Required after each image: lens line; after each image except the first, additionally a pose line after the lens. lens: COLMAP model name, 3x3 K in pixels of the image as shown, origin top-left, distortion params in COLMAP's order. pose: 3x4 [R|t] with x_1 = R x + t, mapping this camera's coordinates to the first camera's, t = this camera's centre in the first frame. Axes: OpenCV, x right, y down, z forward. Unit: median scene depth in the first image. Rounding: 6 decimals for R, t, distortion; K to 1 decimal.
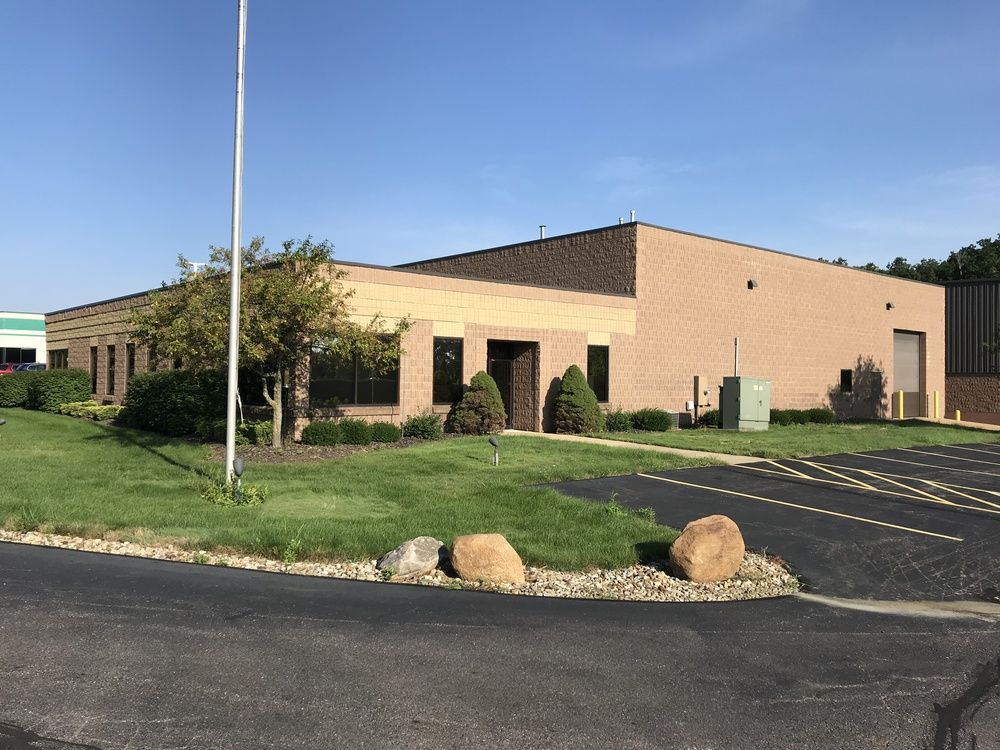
lens RADIAL K [[817.4, 0, 500.0], [0, 817.4, 375.0], [0, 0, 1]] dist [0.007666, 0.001683]
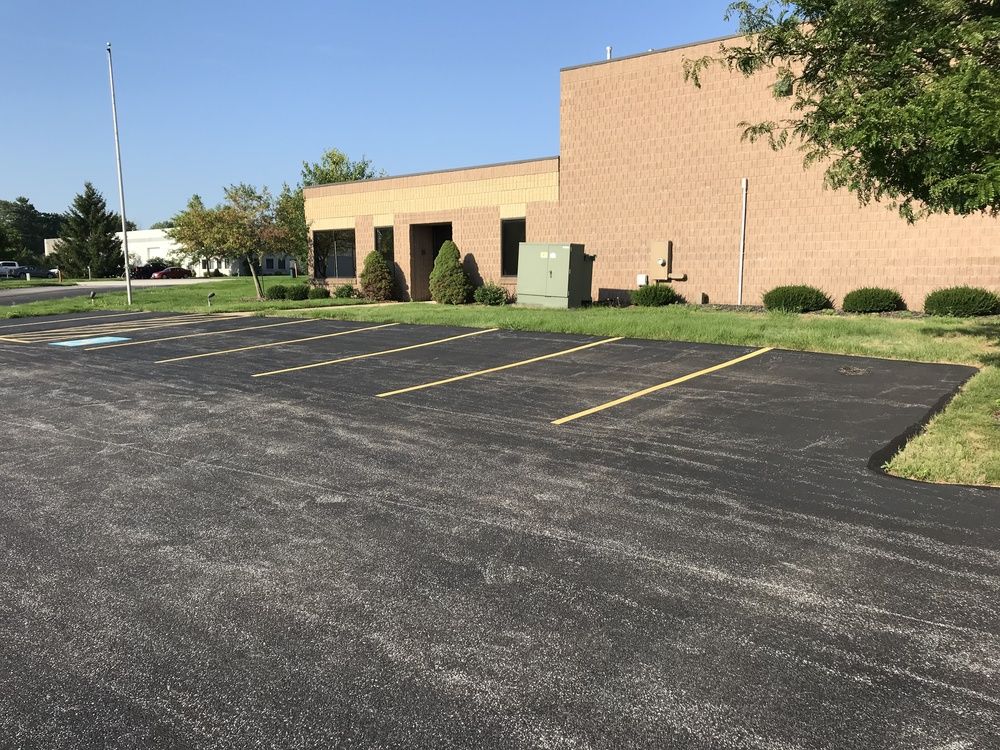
lens RADIAL K [[817.4, 0, 500.0], [0, 817.4, 375.0], [0, 0, 1]] dist [0.007666, 0.001683]
pose [[0.185631, 0.107685, -0.976701, 1.168829], [0.025086, 0.993134, 0.114265, 0.042062], [0.982299, -0.045712, 0.181655, 0.837262]]
